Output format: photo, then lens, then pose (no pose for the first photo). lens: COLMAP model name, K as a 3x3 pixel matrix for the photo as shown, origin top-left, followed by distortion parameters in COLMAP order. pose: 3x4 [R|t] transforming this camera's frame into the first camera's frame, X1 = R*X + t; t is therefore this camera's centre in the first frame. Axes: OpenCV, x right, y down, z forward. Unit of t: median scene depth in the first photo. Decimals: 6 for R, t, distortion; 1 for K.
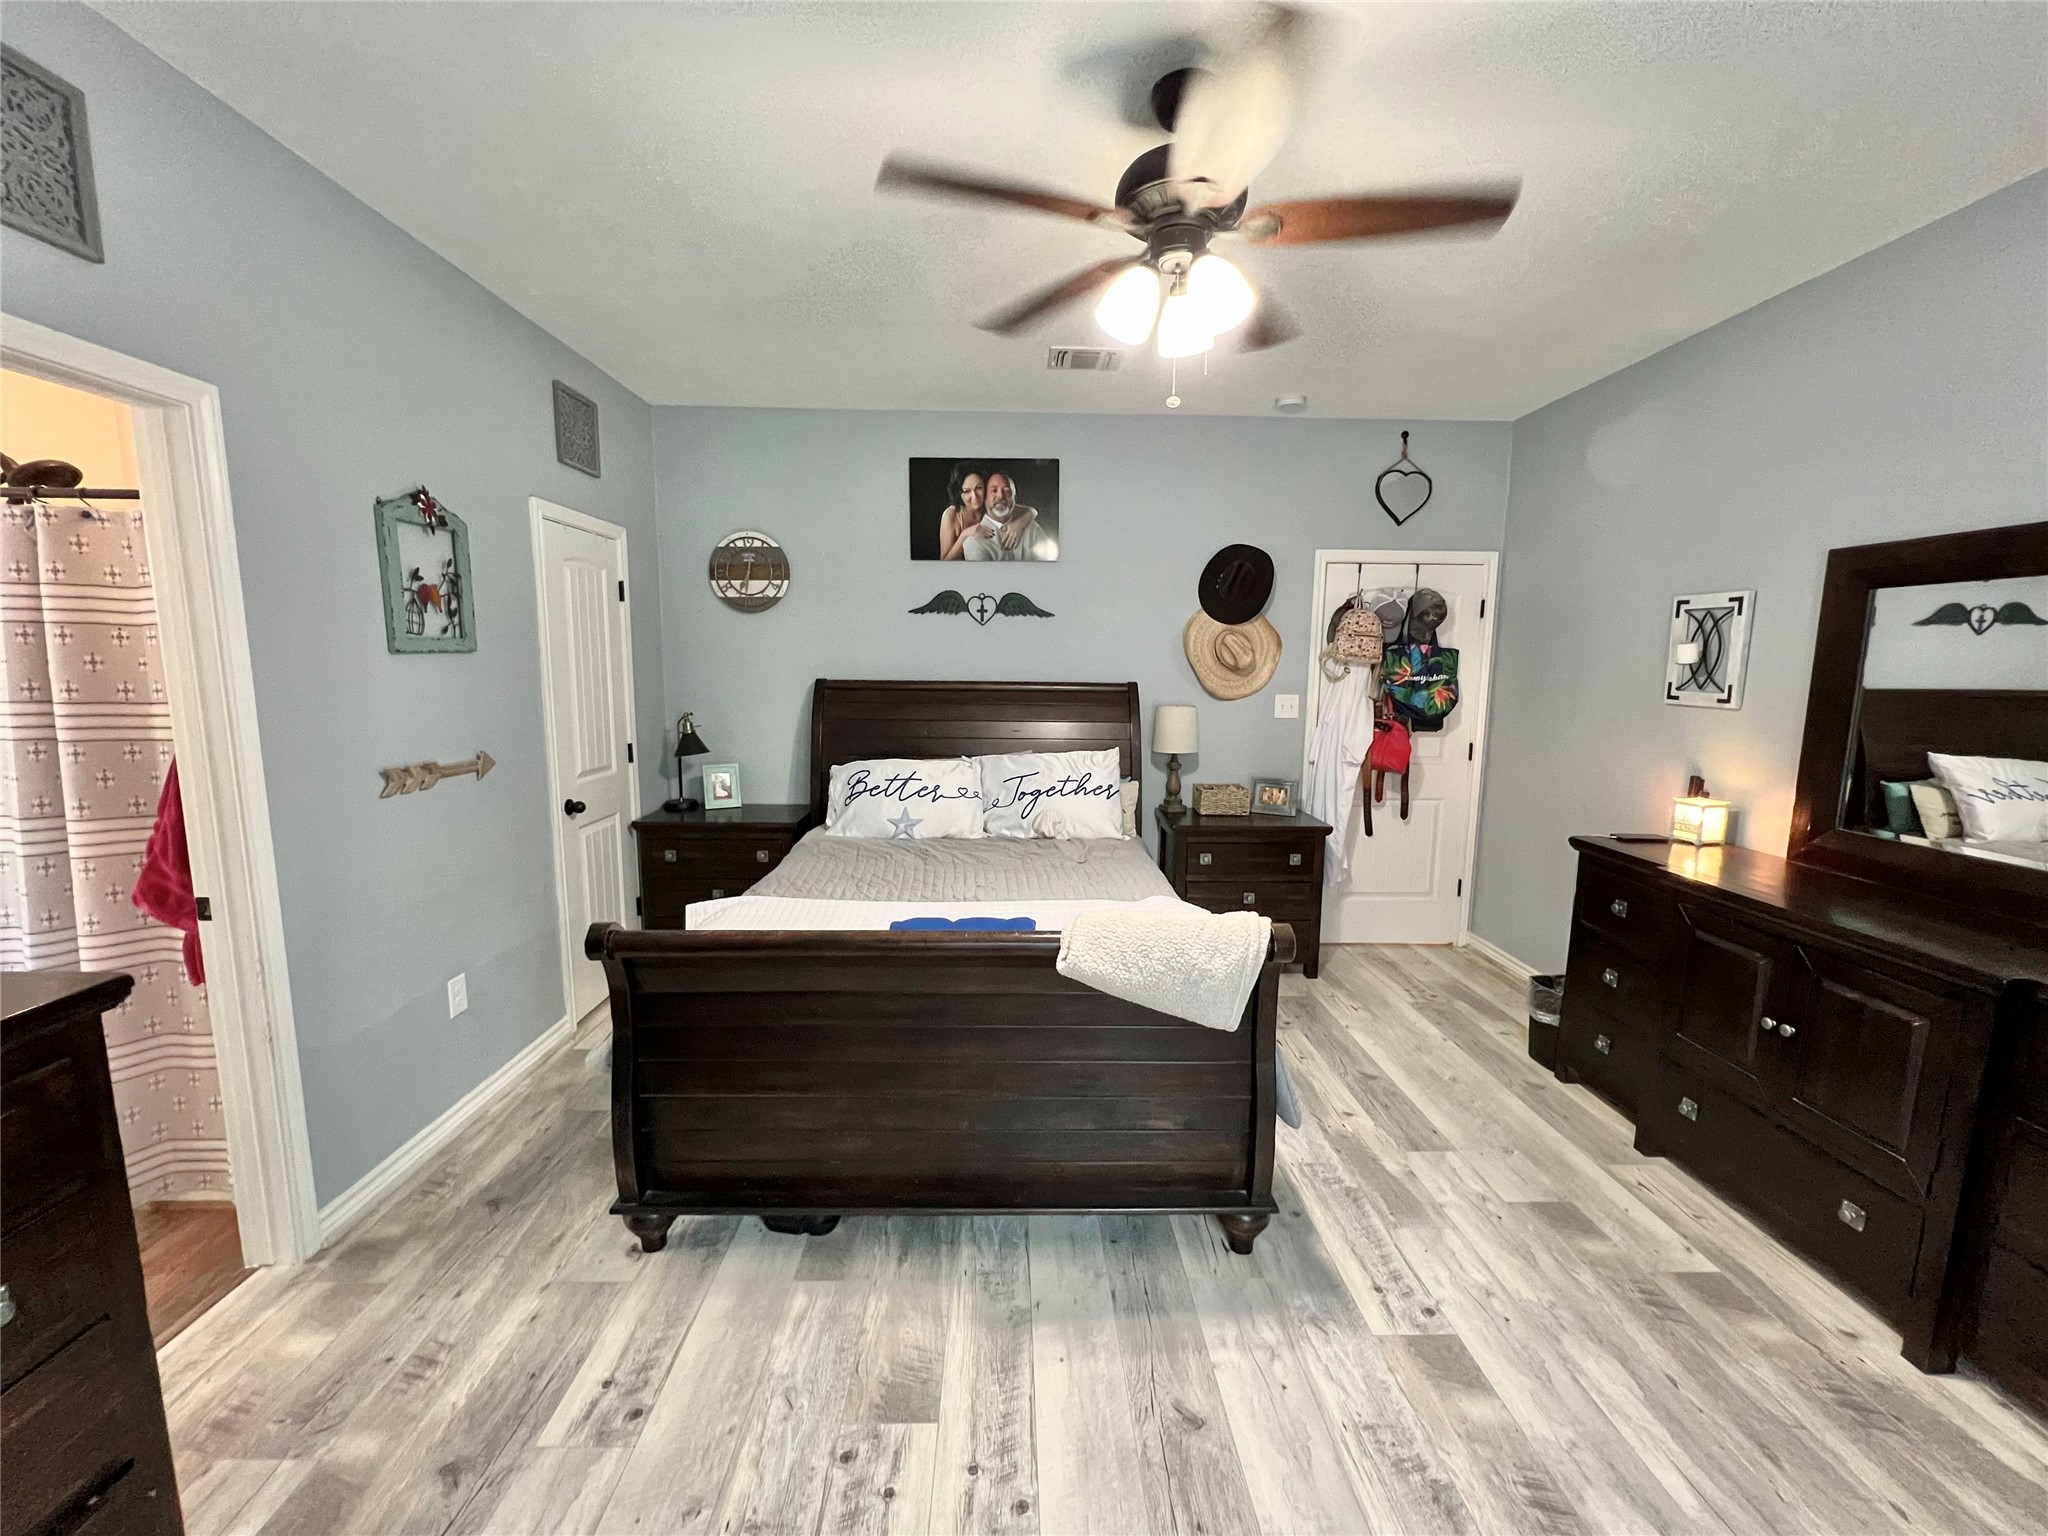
lens RADIAL K [[821.1, 0, 1031.8], [0, 821.1, 773.4], [0, 0, 1]] dist [-0.002151, 0.000679]
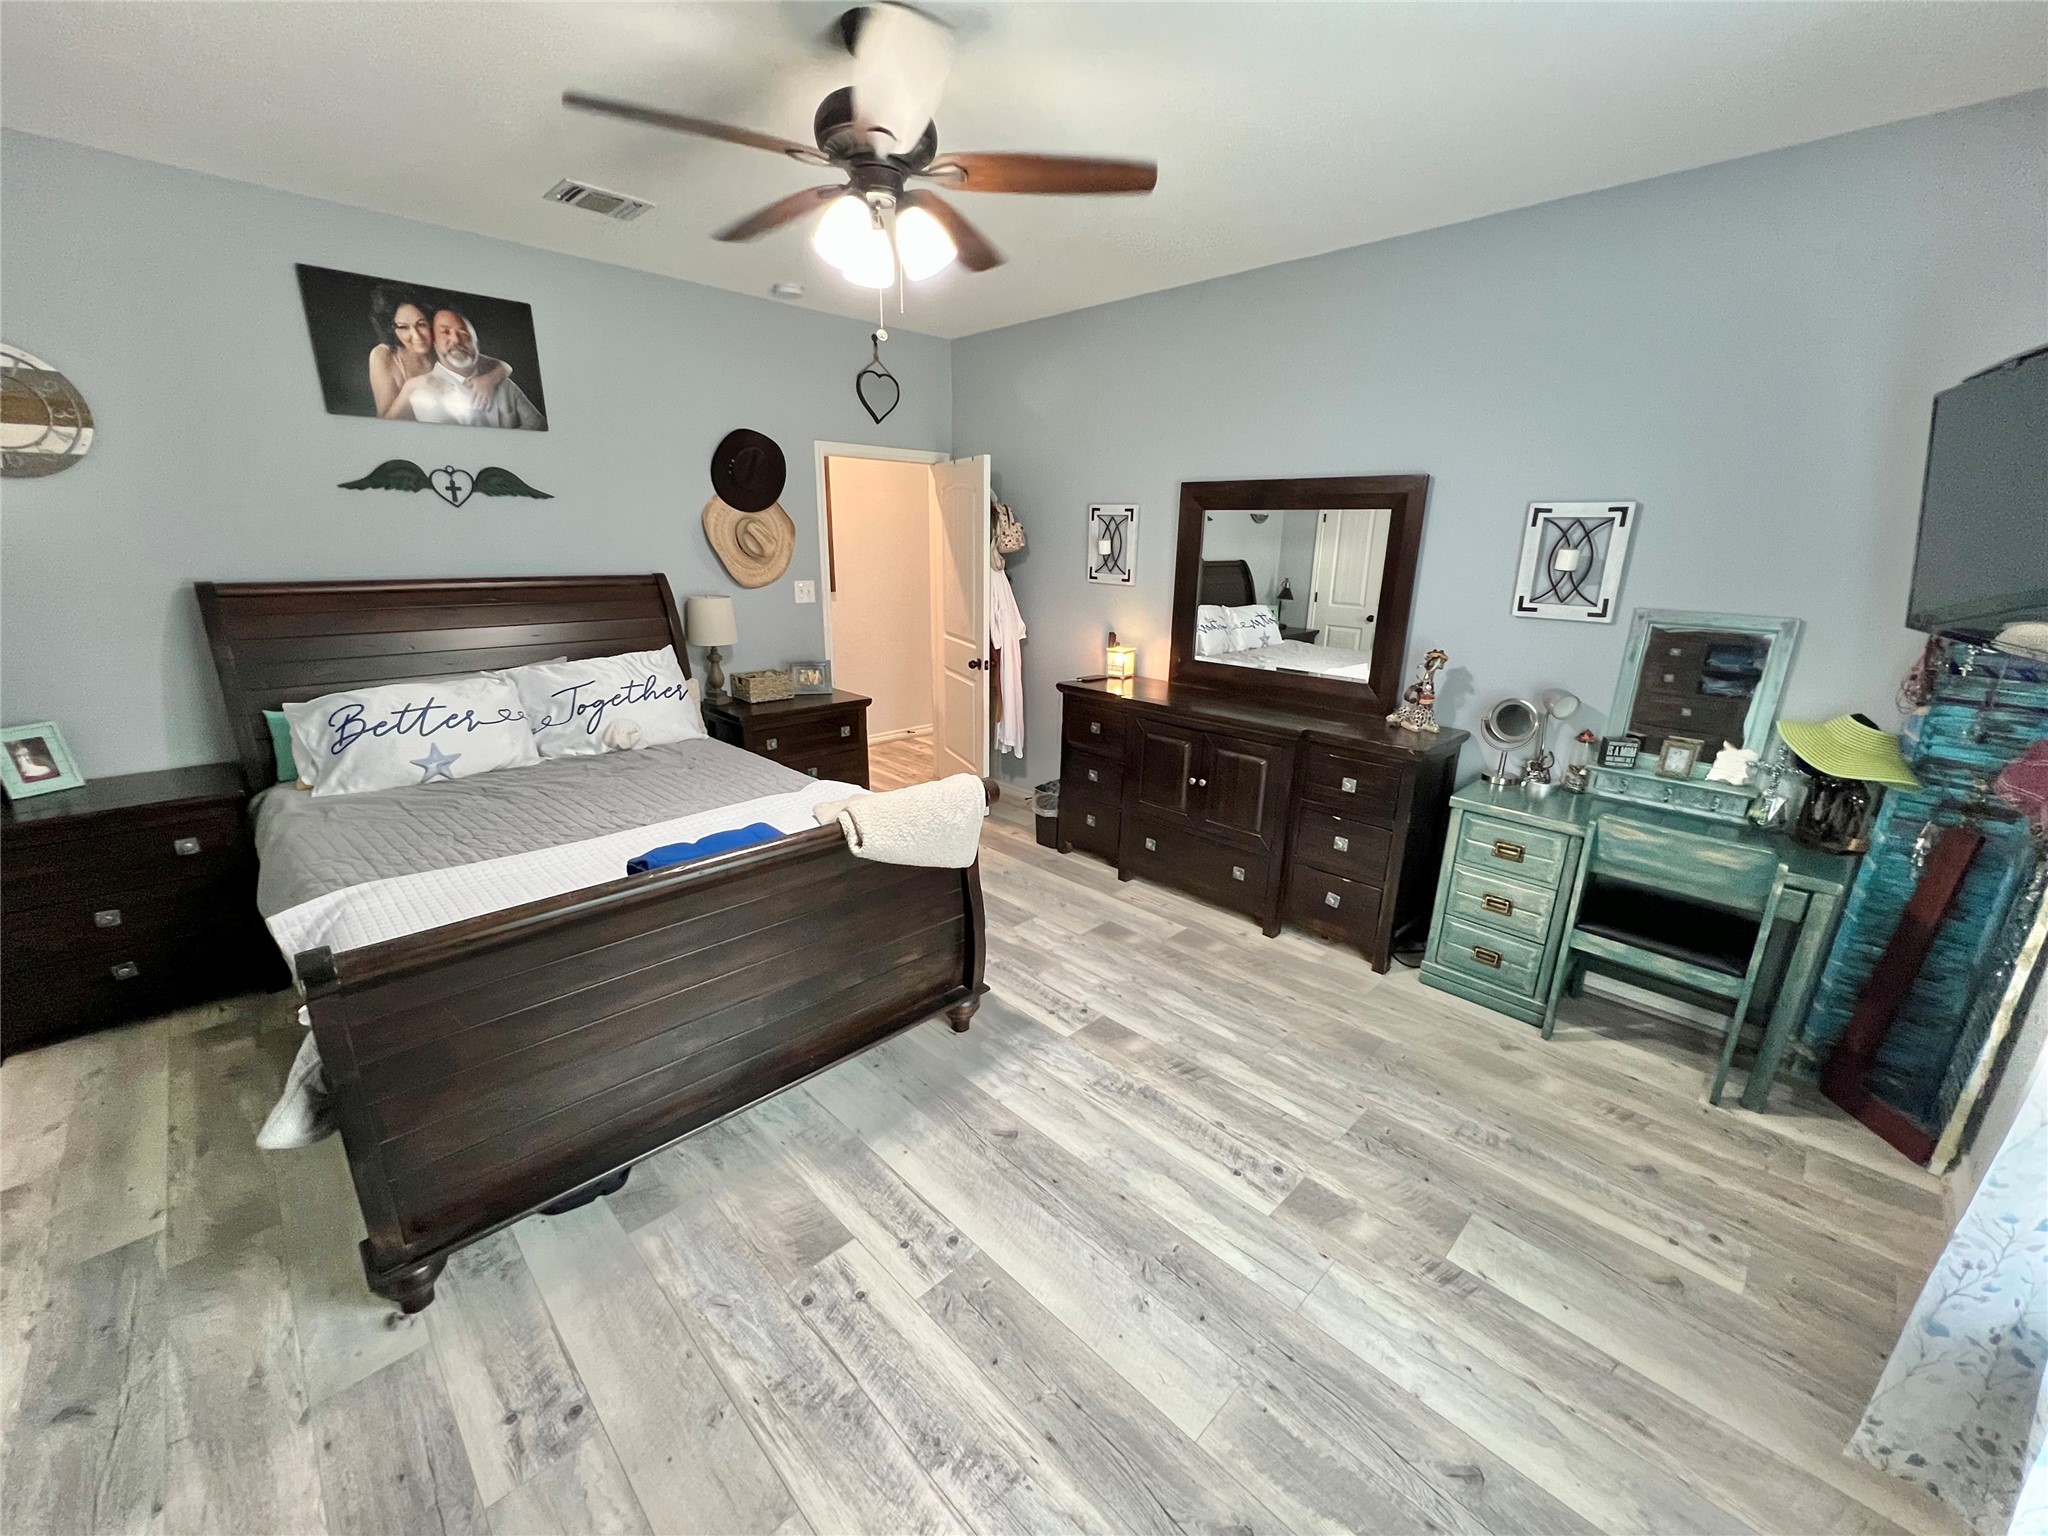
lens RADIAL K [[821.1, 0, 1031.3], [0, 821.1, 767.7], [0, 0, 1]] dist [-0.002151, 0.000679]
pose [[0.724421, -0.186809, 0.663563, -0.380159], [0.082971, 0.979212, 0.185091, -0.050743], [-0.684346, -0.079027, 0.724862, 0.007697]]
